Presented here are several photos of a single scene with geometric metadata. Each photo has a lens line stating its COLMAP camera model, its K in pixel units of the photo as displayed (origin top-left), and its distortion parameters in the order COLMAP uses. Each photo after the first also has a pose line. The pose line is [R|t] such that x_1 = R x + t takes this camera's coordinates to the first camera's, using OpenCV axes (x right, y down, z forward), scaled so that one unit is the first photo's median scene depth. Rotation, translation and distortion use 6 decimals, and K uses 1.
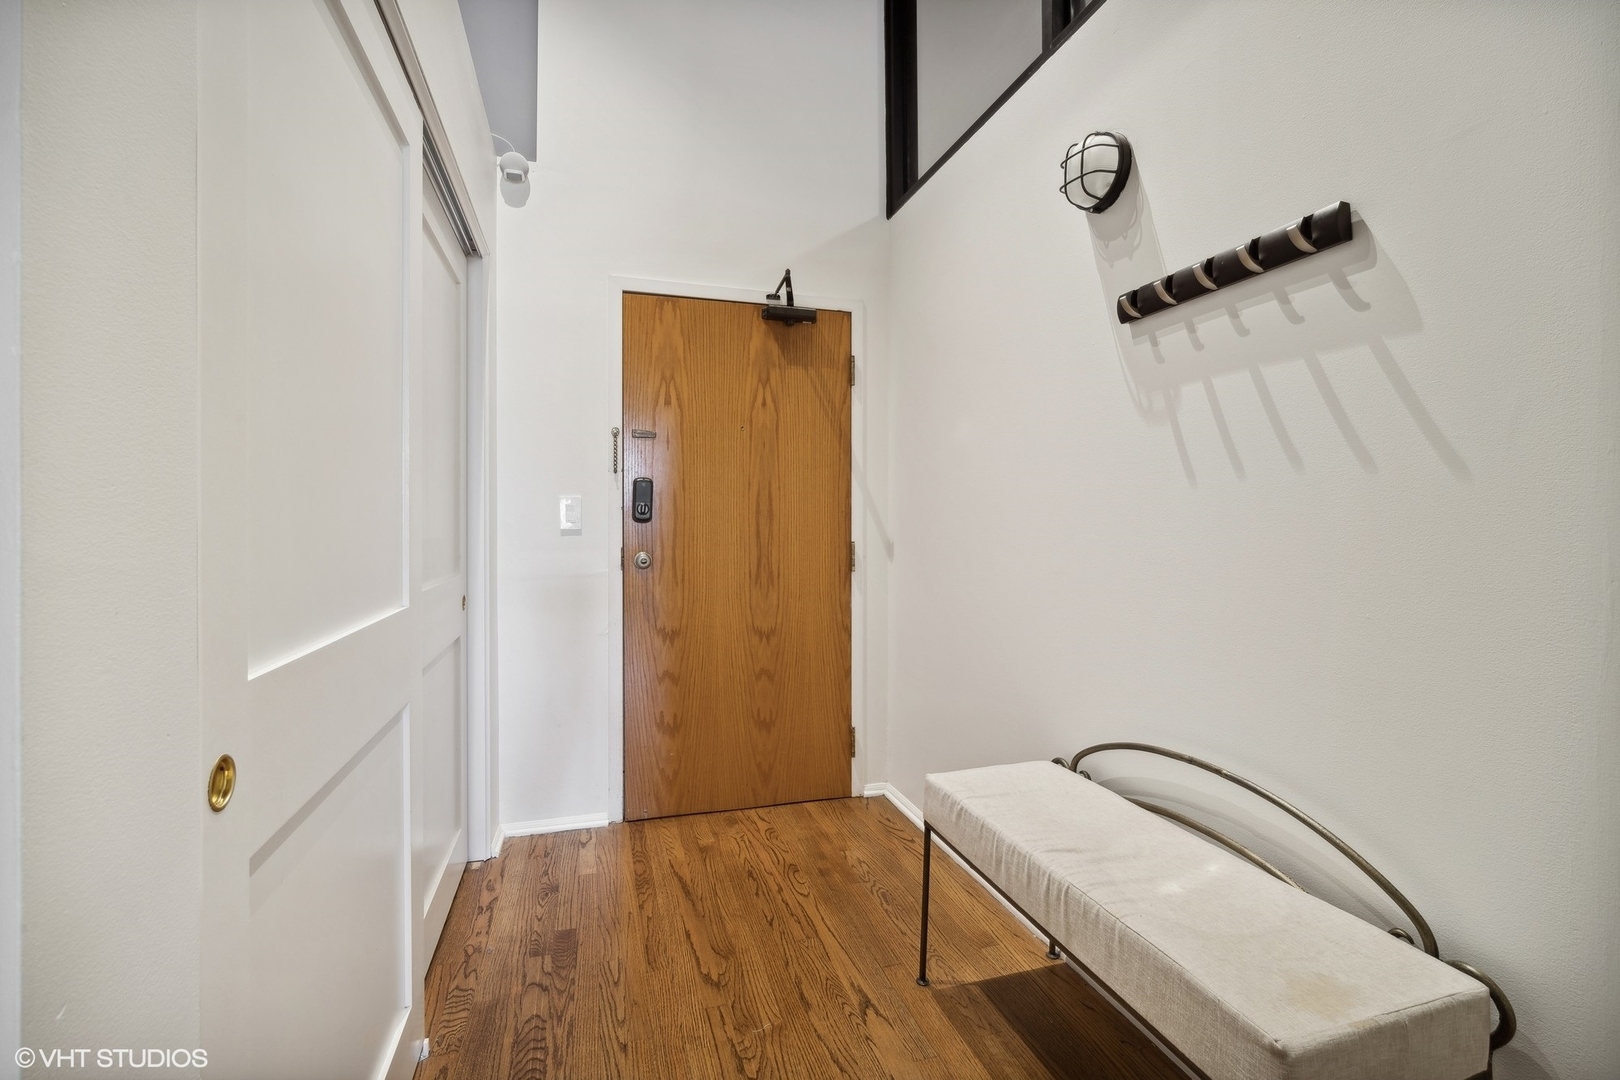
lens RADIAL K [[702.1, 0, 807.8], [0, 702.1, 526.9], [0, 0, 1]] dist [-0.001558, -0.000023]
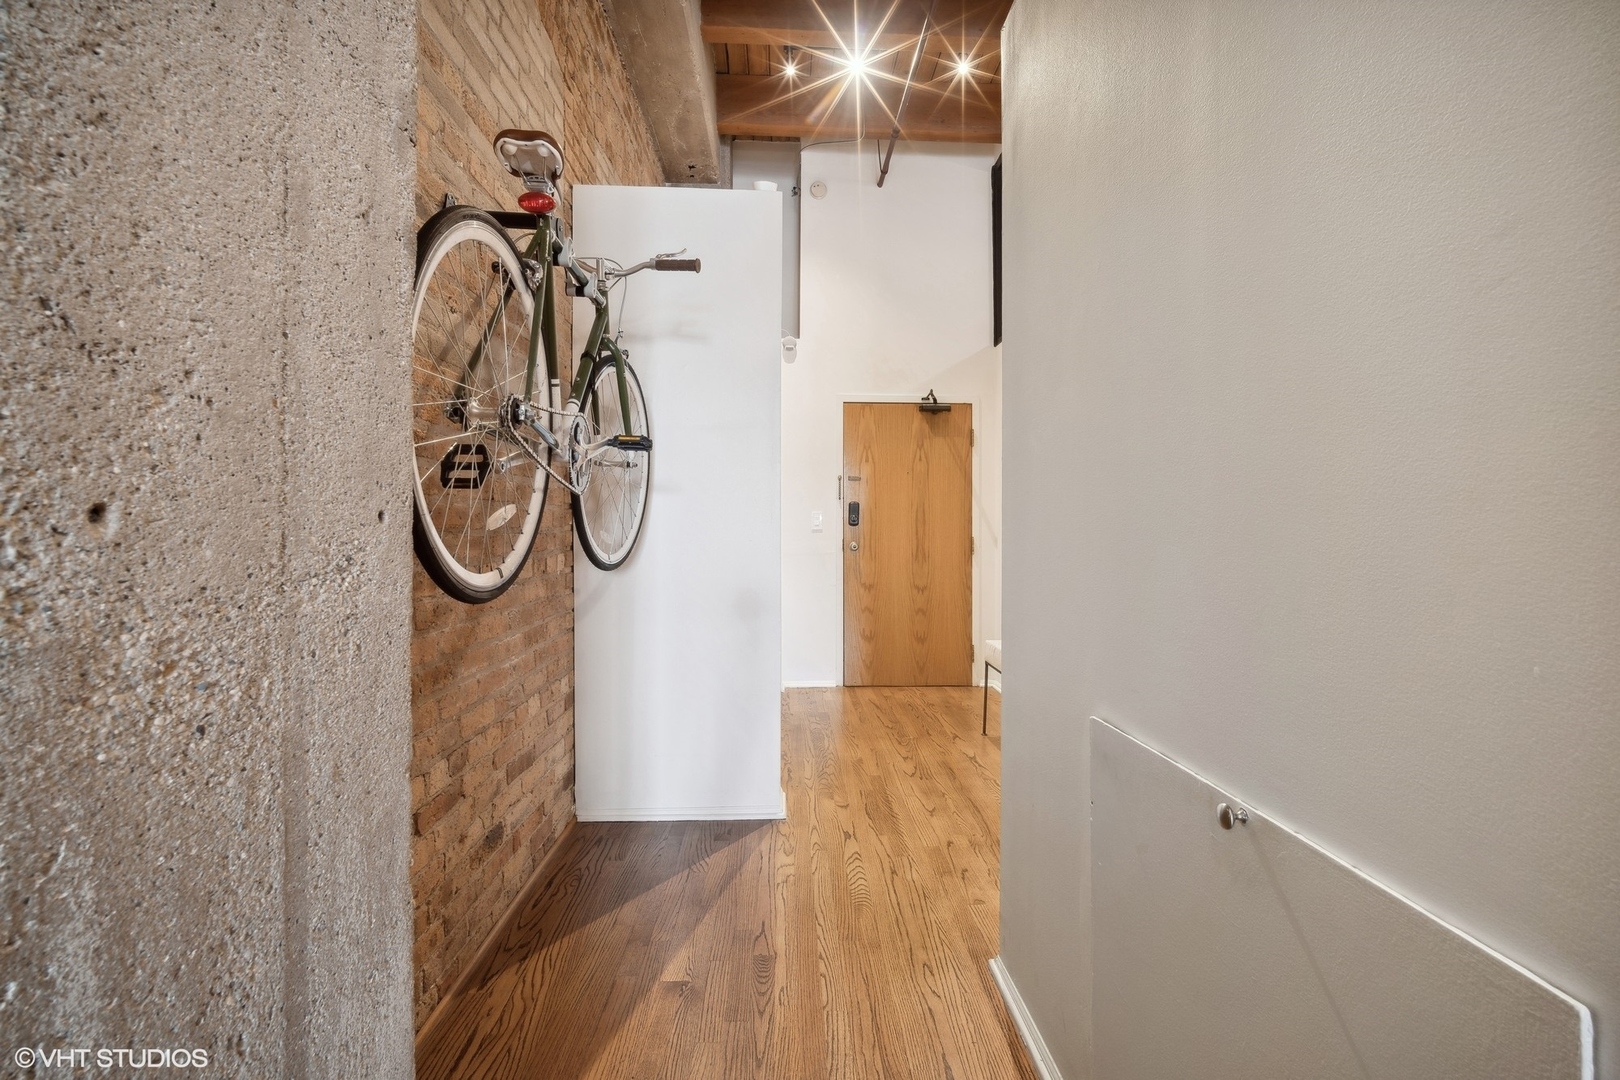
lens RADIAL K [[702.1, 0, 811.4], [0, 702.1, 529.3], [0, 0, 1]] dist [-0.001558, -0.000023]
pose [[0.966307, 0.000226, -0.257391, 0.131650], [-0.000408, 1.000000, -0.000654, 0.003741], [0.257391, 0.000737, 0.966307, -0.807471]]
